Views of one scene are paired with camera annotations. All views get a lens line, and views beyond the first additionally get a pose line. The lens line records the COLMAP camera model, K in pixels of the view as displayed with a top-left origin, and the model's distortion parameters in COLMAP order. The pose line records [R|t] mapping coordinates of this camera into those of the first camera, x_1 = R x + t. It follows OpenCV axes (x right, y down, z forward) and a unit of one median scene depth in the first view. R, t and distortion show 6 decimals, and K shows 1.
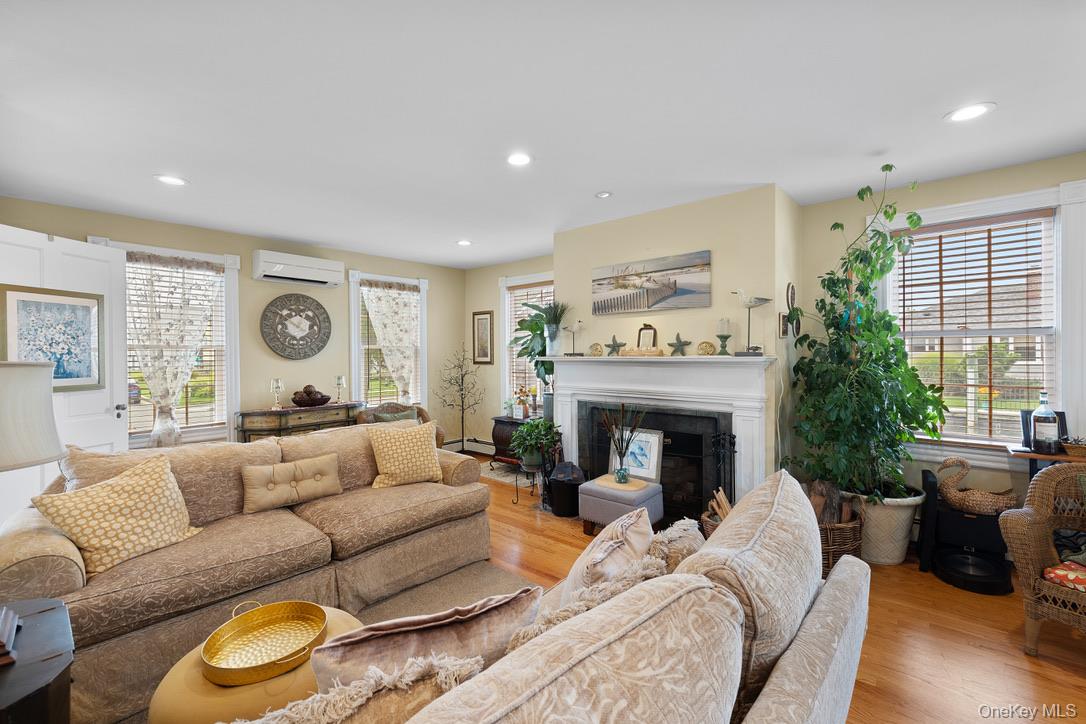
lens RADIAL K [[458.0, 0, 533.1], [0, 458.0, 357.1], [0, 0, 1]] dist [-0.000014, 0.000153]
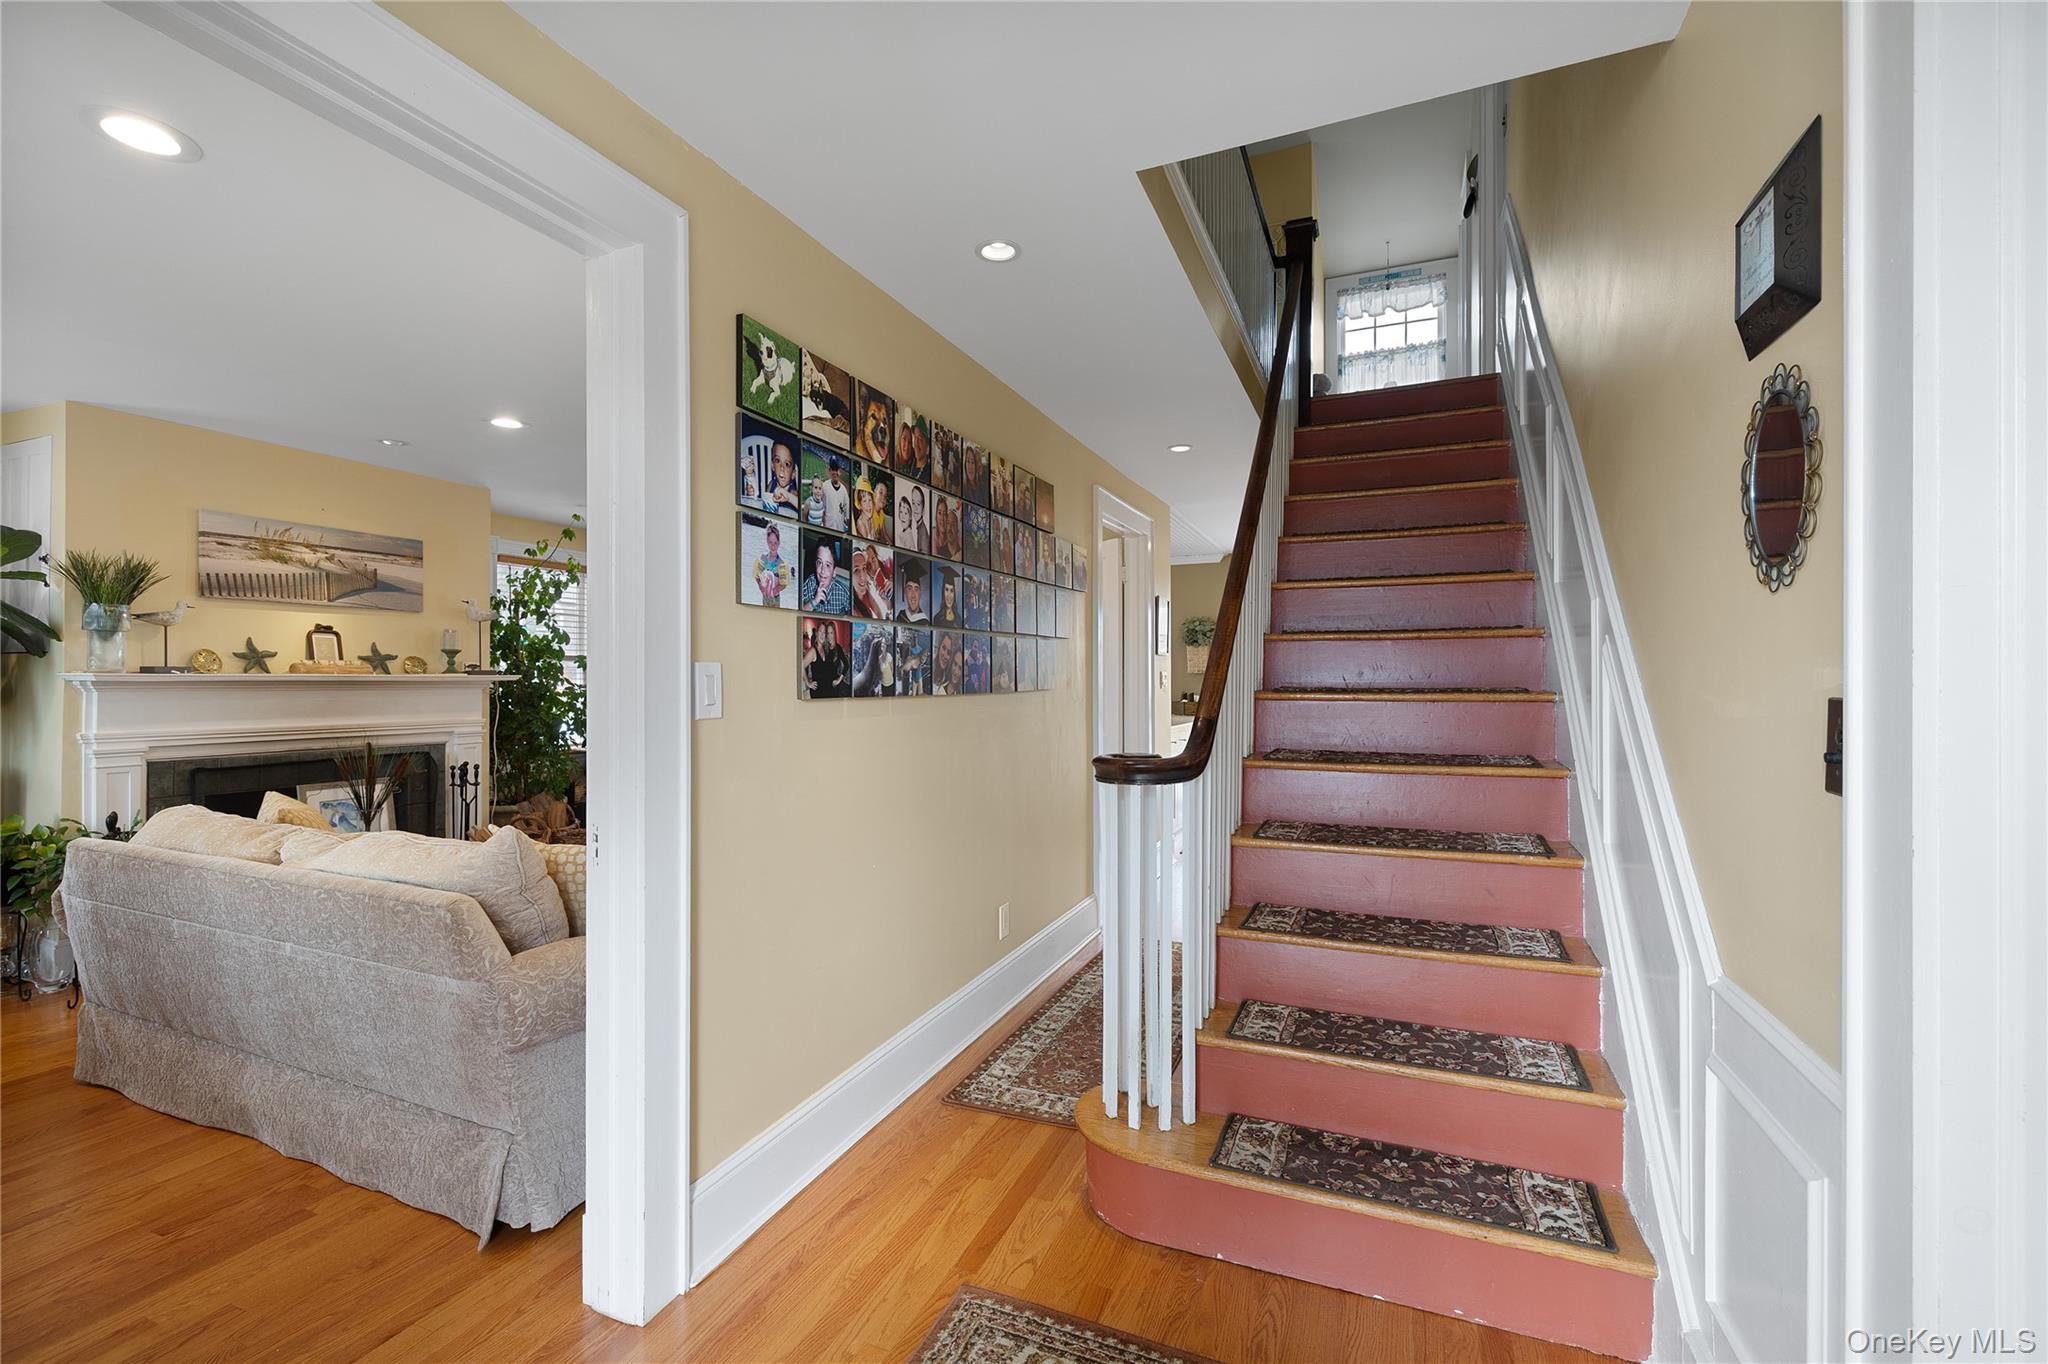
lens RADIAL K [[863.7, 0, 1005.4], [0, 863.7, 672.7], [0, 0, 1]] dist [-0.000014, 0.000153]
pose [[-0.306659, 0.008675, 0.951780, -1.230958], [0.003266, 0.999962, -0.008062, 0.009268], [-0.951814, 0.000636, -0.306676, 0.454267]]
